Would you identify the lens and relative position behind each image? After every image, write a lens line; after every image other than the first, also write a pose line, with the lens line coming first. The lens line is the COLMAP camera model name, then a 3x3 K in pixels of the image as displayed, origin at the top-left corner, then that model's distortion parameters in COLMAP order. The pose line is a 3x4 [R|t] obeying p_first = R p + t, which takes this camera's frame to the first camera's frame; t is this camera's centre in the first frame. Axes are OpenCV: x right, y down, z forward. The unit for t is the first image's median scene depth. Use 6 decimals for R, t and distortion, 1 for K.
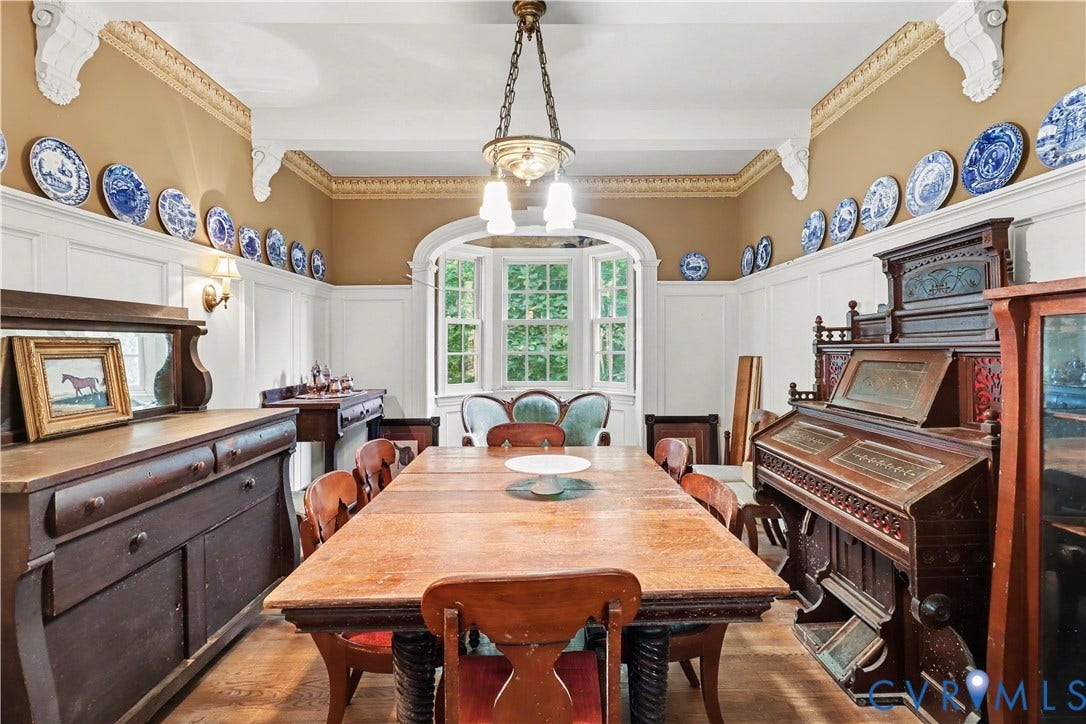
lens RADIAL K [[509.1, 0, 560.3], [0, 509.1, 352.7], [0, 0, 1]] dist [0.000478, -0.000221]
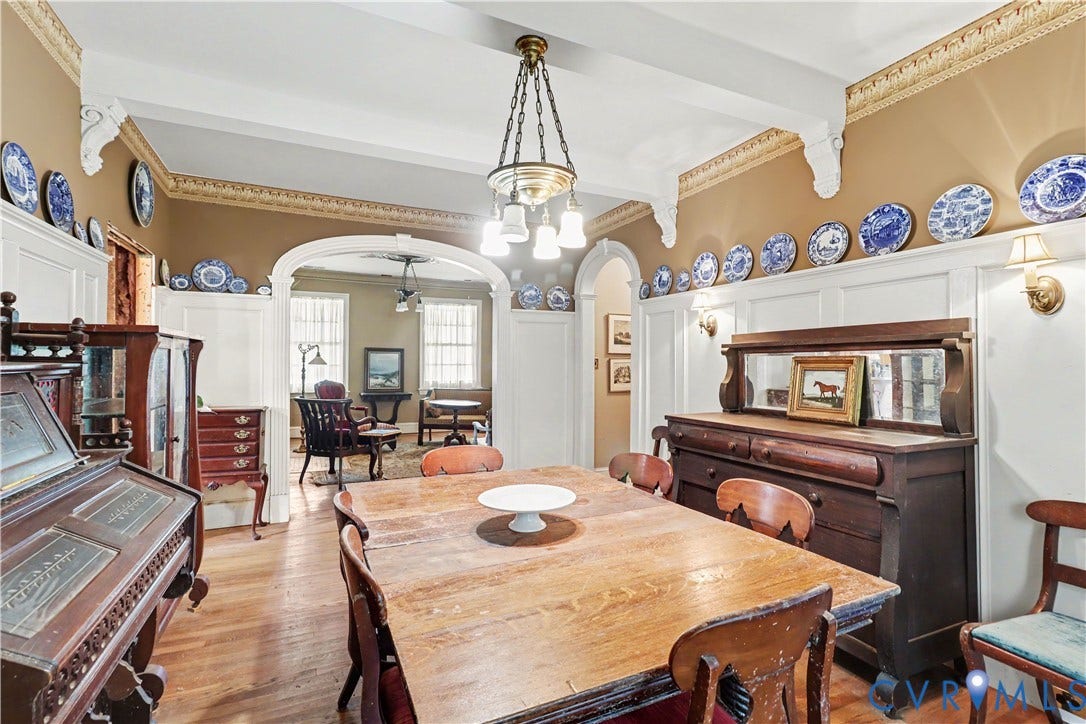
lens RADIAL K [[509.1, 0, 560.3], [0, 509.1, 352.7], [0, 0, 1]] dist [0.000478, -0.000221]
pose [[-0.909819, -0.010082, -0.414883, 0.312877], [-0.006245, 0.999924, -0.010605, -0.019326], [0.414959, -0.007058, -0.909813, 1.931274]]
